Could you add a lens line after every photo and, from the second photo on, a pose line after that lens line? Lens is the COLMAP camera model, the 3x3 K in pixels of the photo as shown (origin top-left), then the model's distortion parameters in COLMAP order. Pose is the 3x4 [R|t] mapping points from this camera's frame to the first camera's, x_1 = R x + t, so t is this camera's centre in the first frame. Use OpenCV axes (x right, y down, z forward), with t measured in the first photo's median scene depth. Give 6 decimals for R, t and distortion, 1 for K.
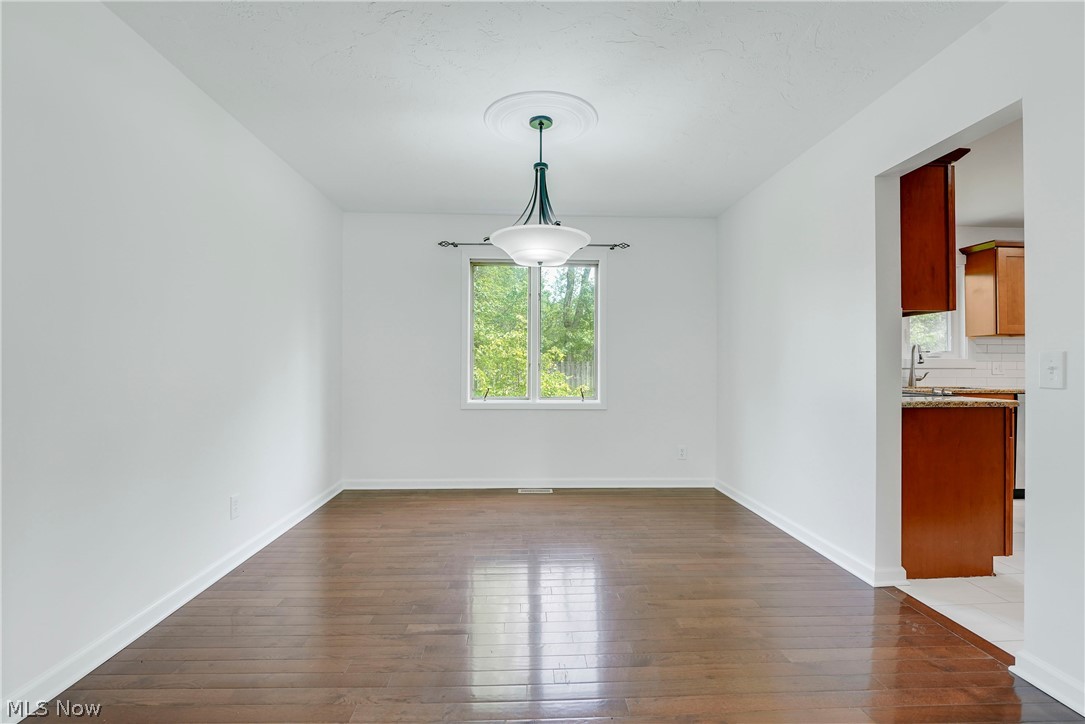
lens RADIAL K [[470.8, 0, 542.5], [0, 470.8, 362.0], [0, 0, 1]] dist [-0.026338, 0.000042]
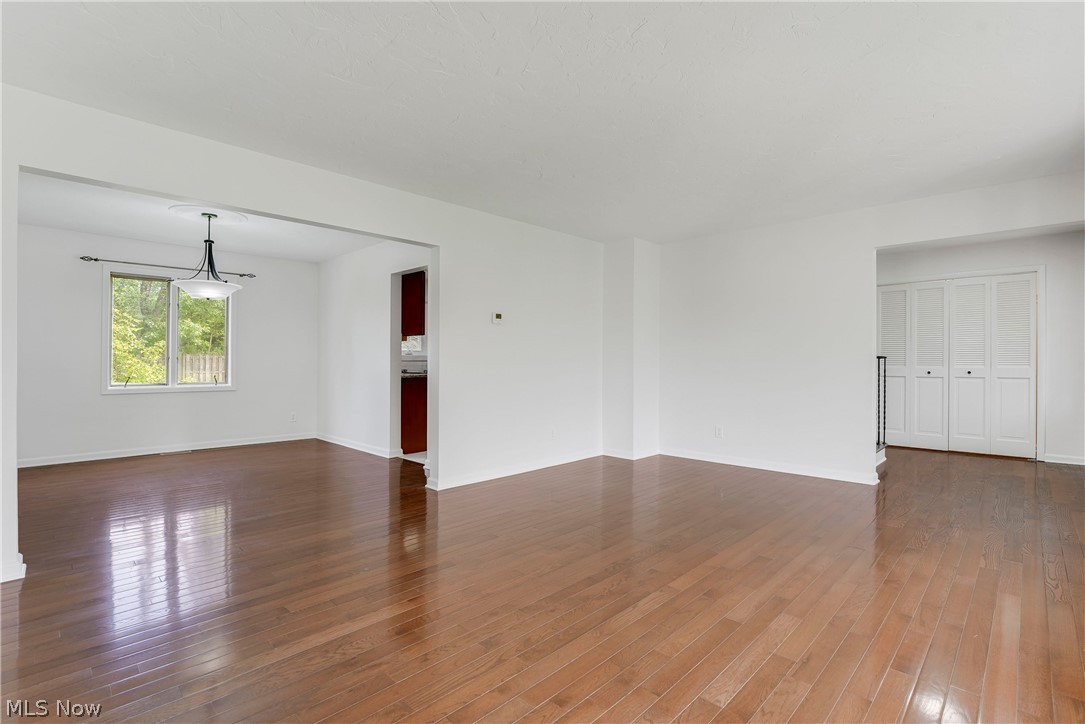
lens RADIAL K [[507.6, 0, 542.5], [0, 507.6, 362.0], [0, 0, 1]] dist [0.002200, -0.000504]
pose [[0.722190, -0.000802, 0.691694, -0.362269], [-0.008878, 0.999906, 0.010428, -0.010820], [-0.691638, -0.013672, 0.722115, -1.045415]]
